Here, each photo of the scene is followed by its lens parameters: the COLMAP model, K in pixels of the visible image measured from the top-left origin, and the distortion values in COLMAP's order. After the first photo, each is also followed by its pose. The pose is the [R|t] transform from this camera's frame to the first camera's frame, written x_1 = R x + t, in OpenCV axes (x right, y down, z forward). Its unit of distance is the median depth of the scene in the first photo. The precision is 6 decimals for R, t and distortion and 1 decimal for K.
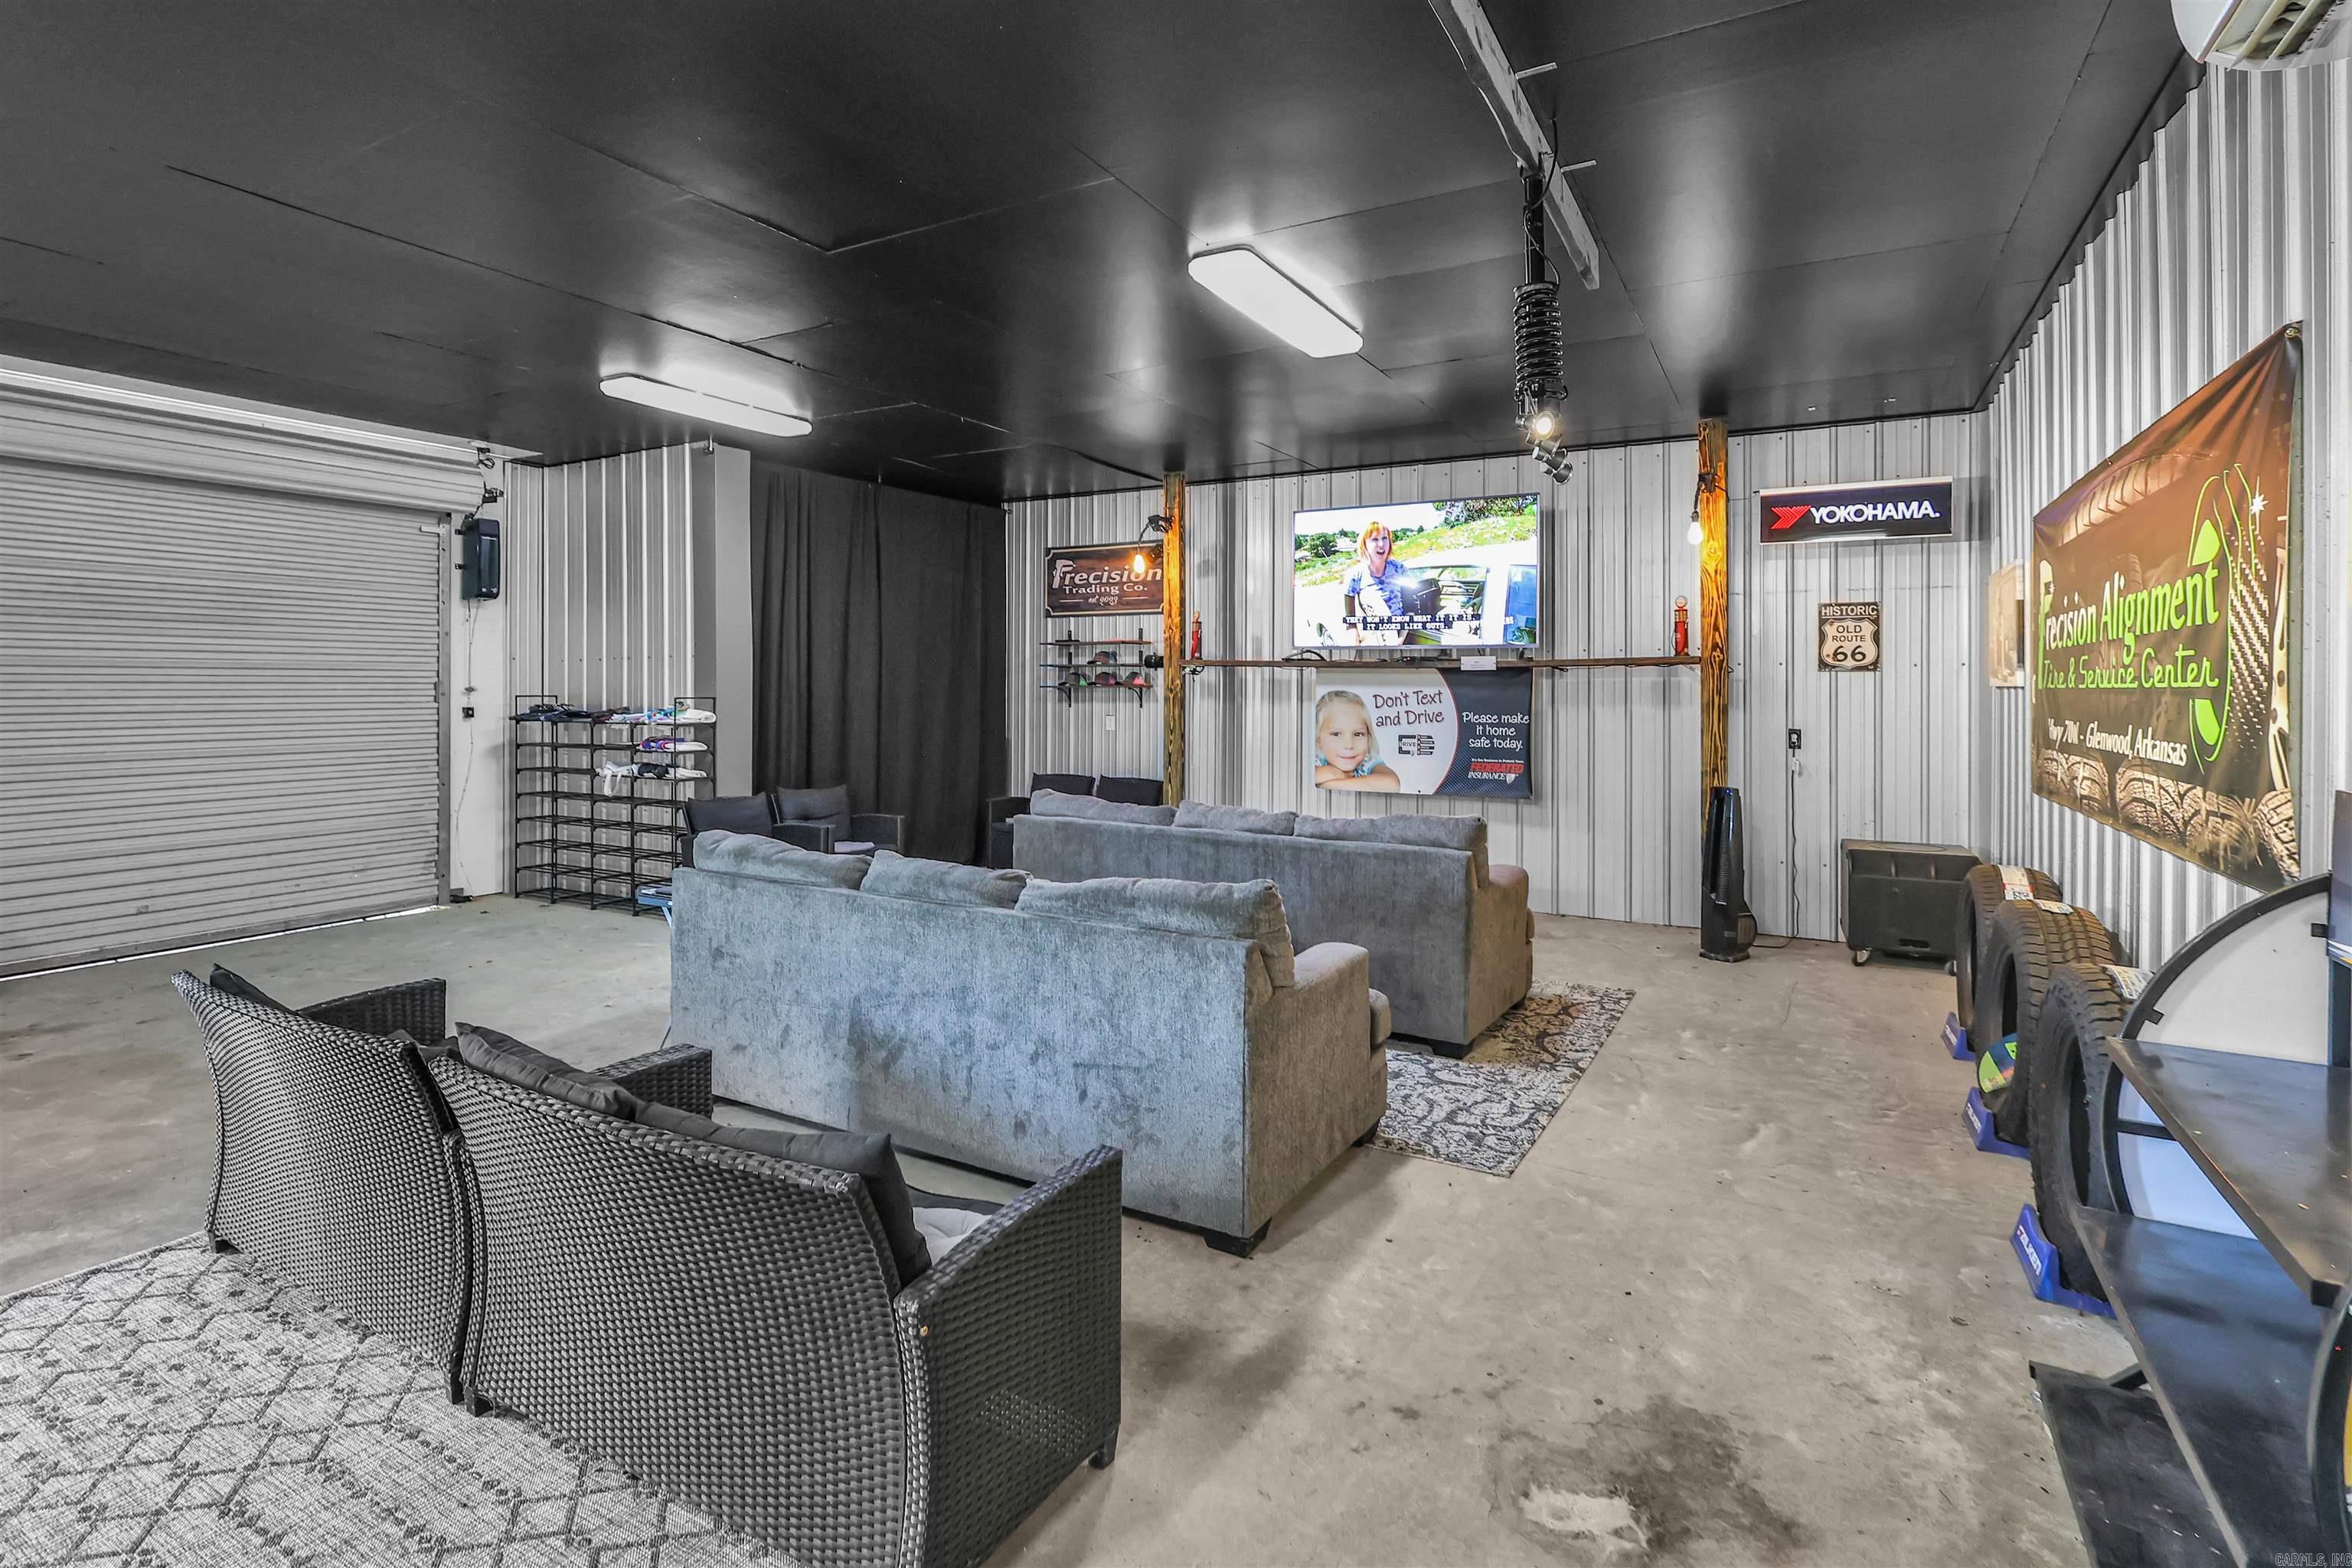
lens RADIAL K [[1122.3, 0, 1169.8], [0, 1122.3, 666.7], [0, 0, 1]] dist [0.000582, 0.000276]
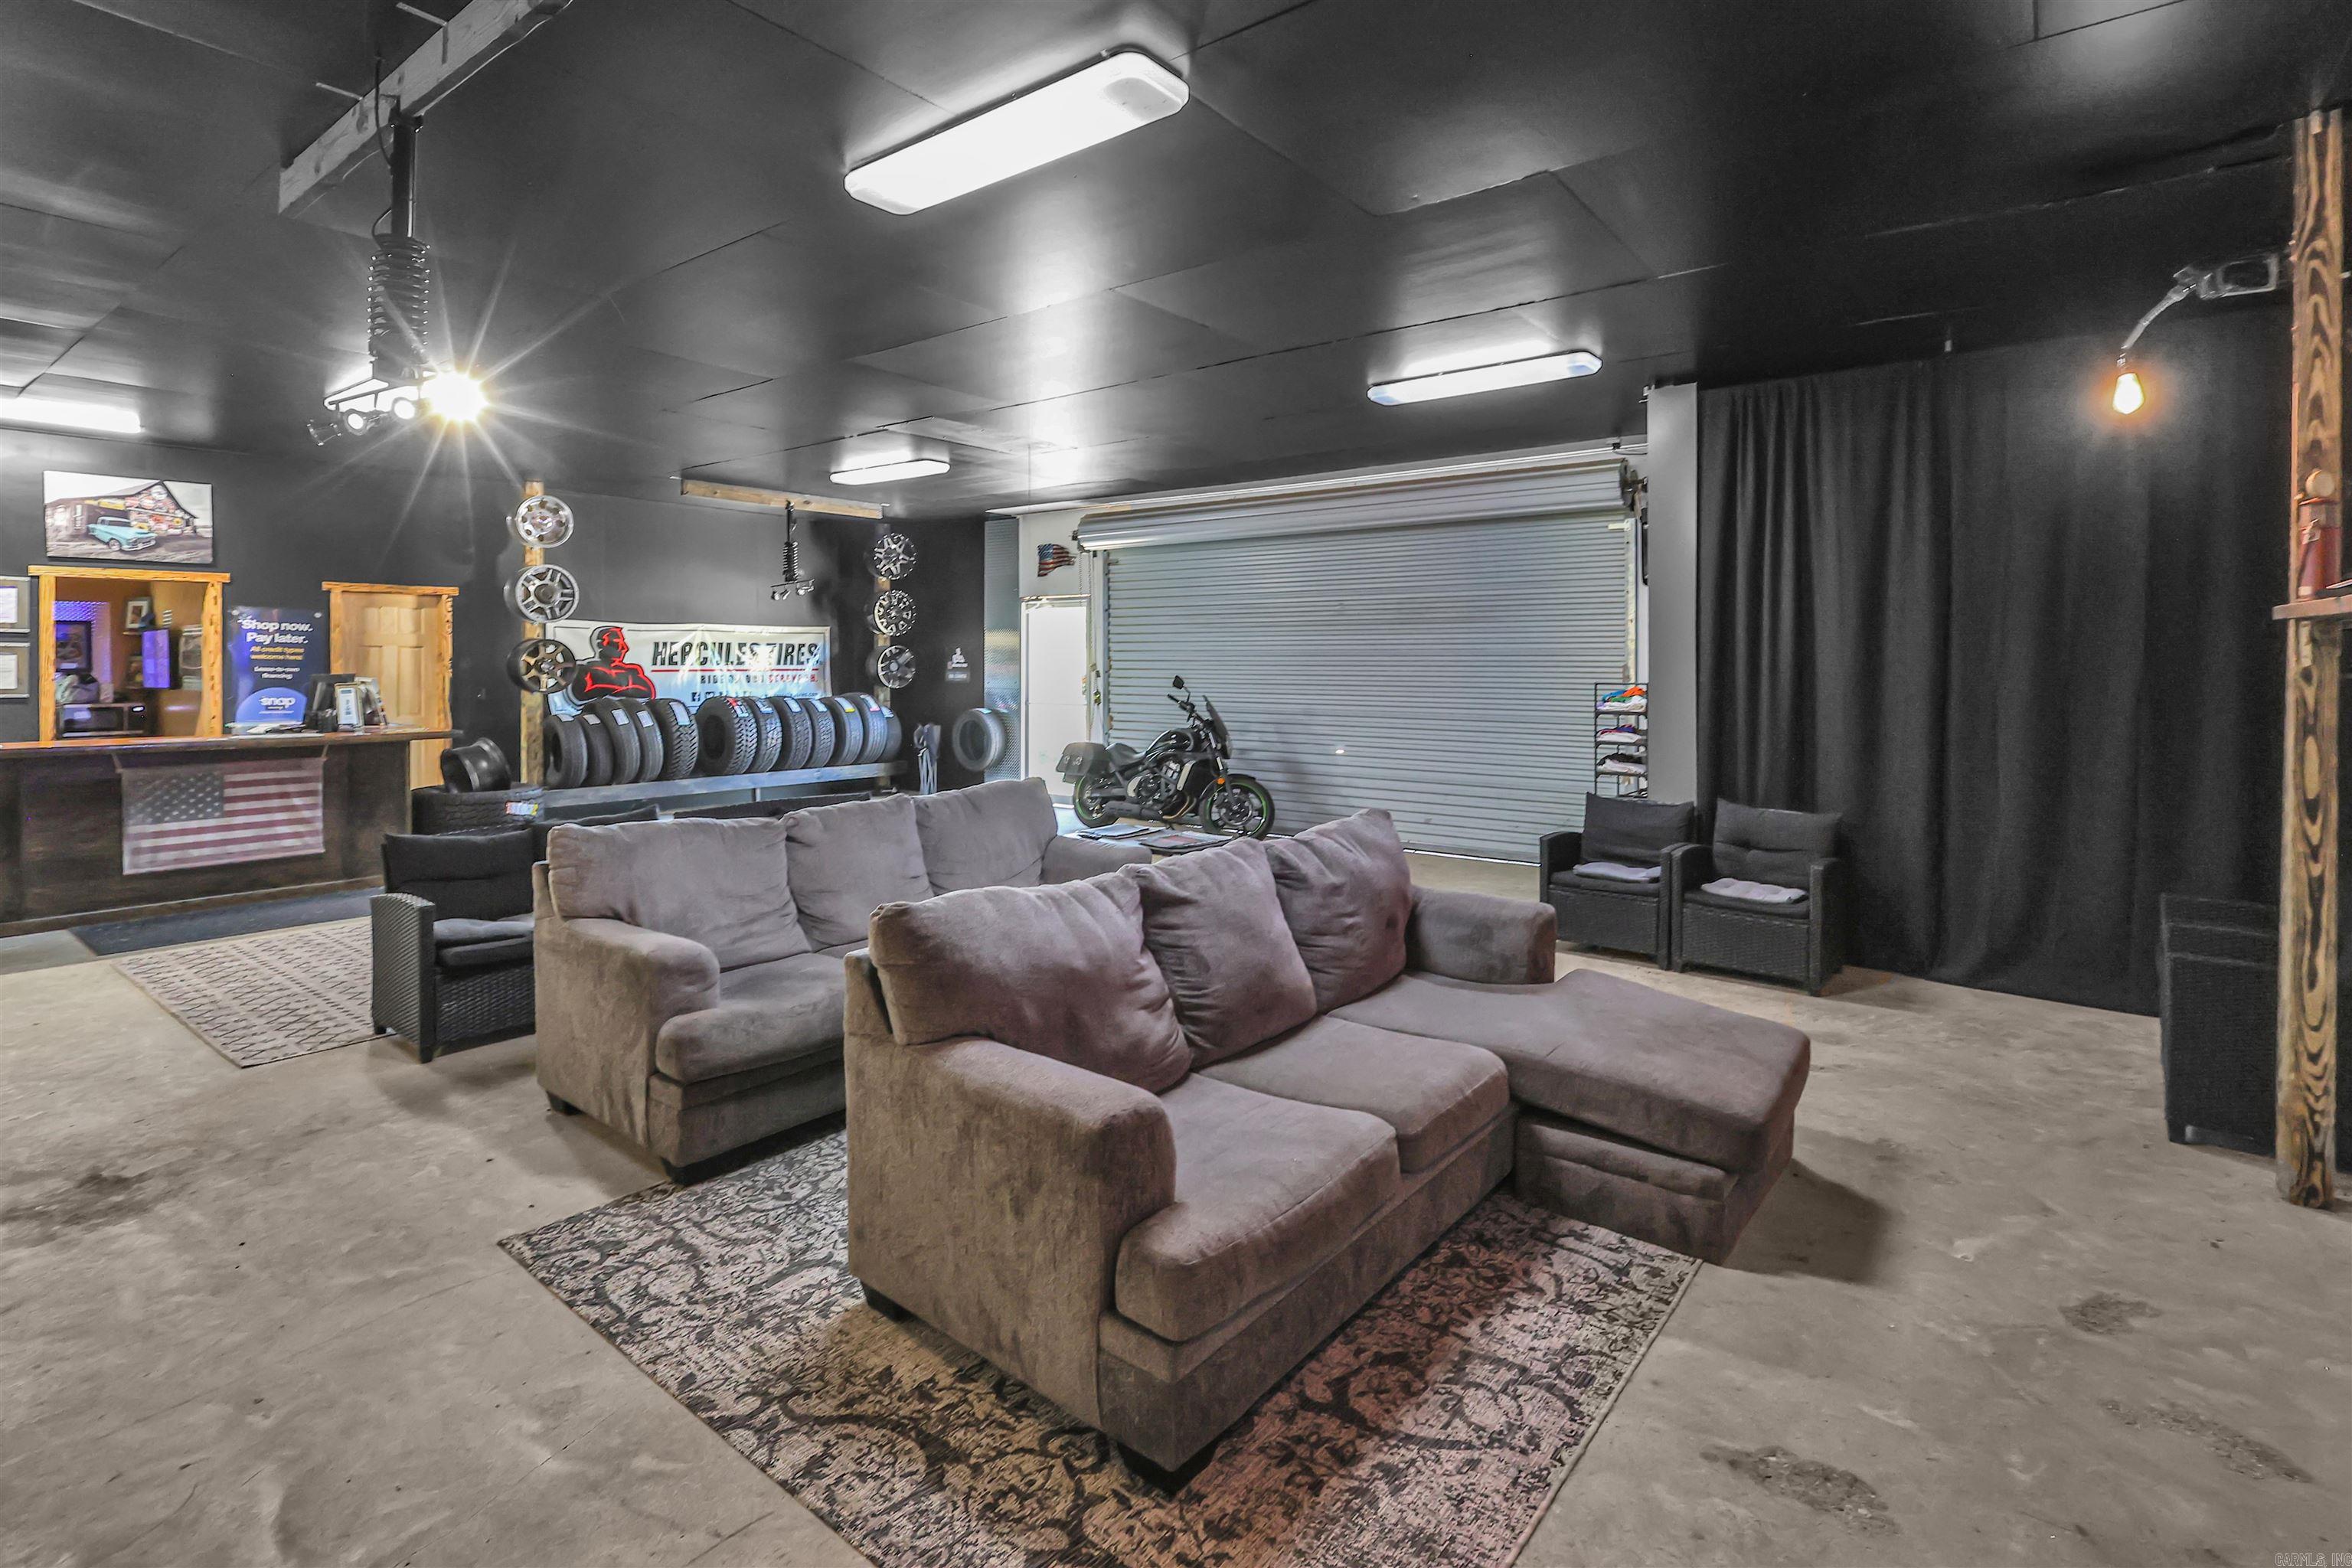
lens RADIAL K [[1122.3, 0, 1184.5], [0, 1122.3, 654.5], [0, 0, 1]] dist [0.000582, 0.000276]
pose [[-0.137639, -0.010536, -0.990426, 0.489551], [0.013228, 0.999835, -0.012474, 0.011509], [0.990394, -0.014818, -0.137477, 0.743822]]
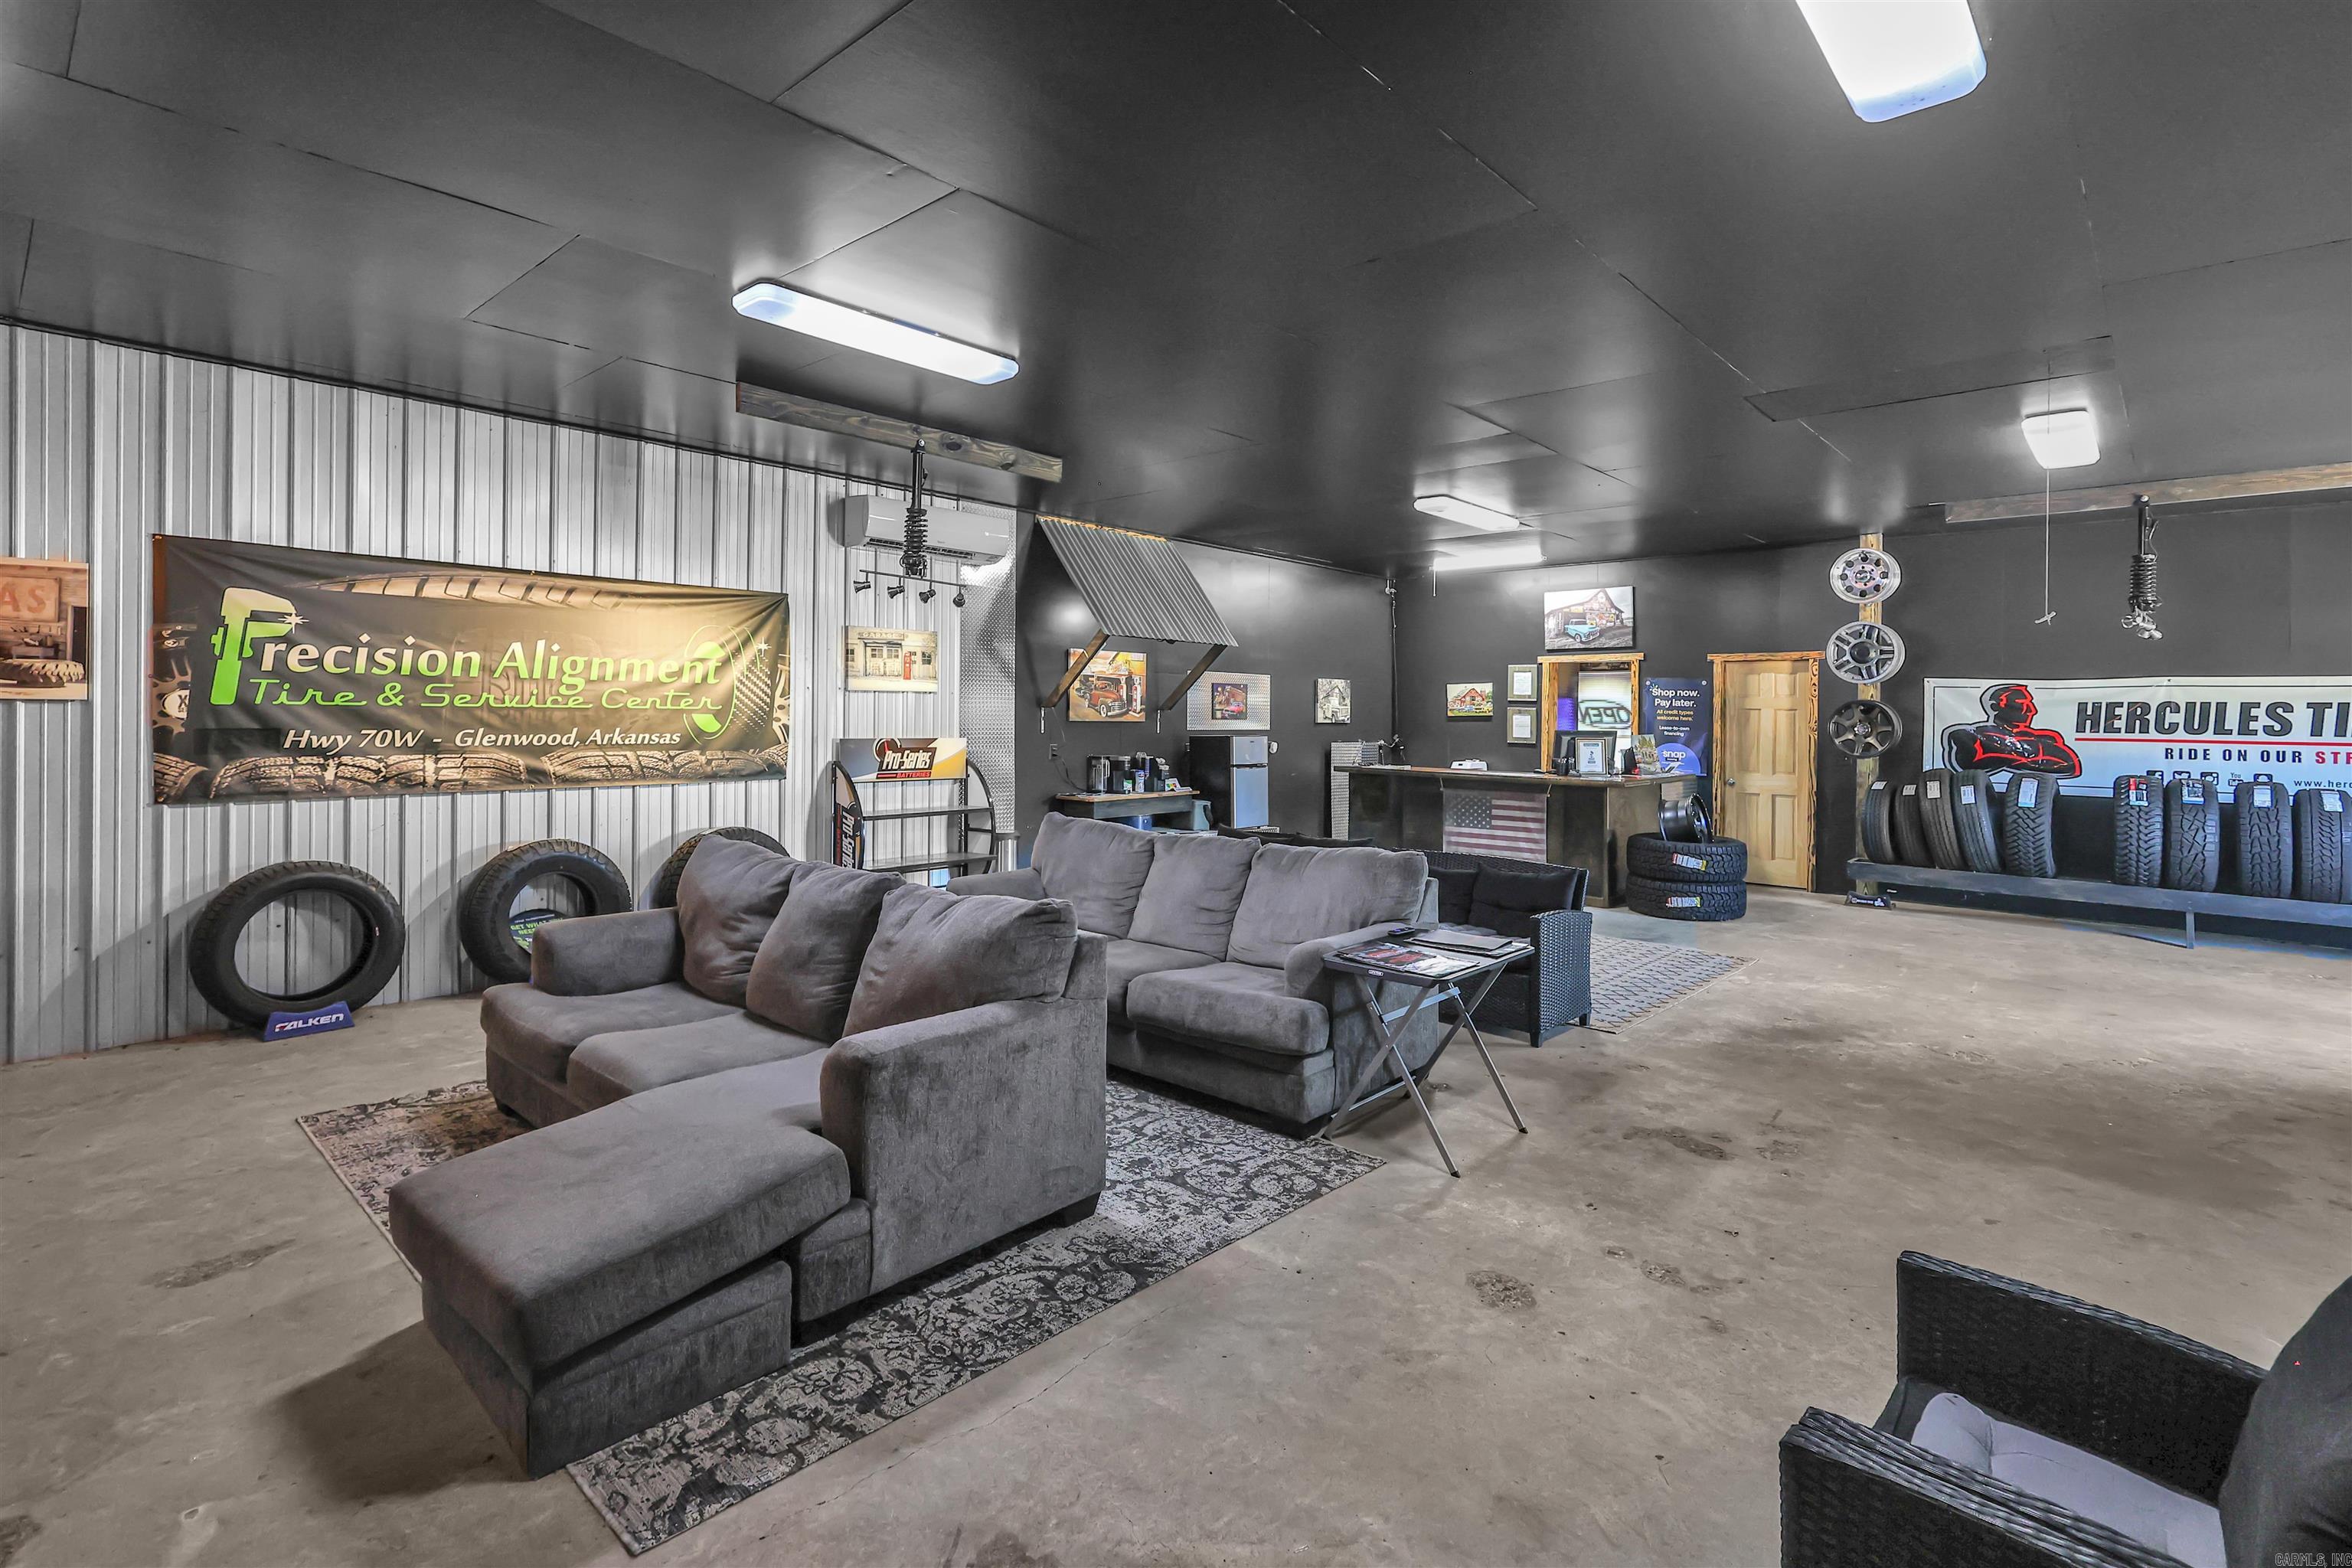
lens RADIAL K [[1122.3, 0, 1182.7], [0, 1122.3, 717.4], [0, 0, 1]] dist [0.000582, 0.000276]
pose [[-0.977414, -0.018745, 0.210500, -0.224876], [-0.021581, 0.999705, -0.011183, 0.015465], [-0.210228, -0.015473, -0.977530, 1.176470]]
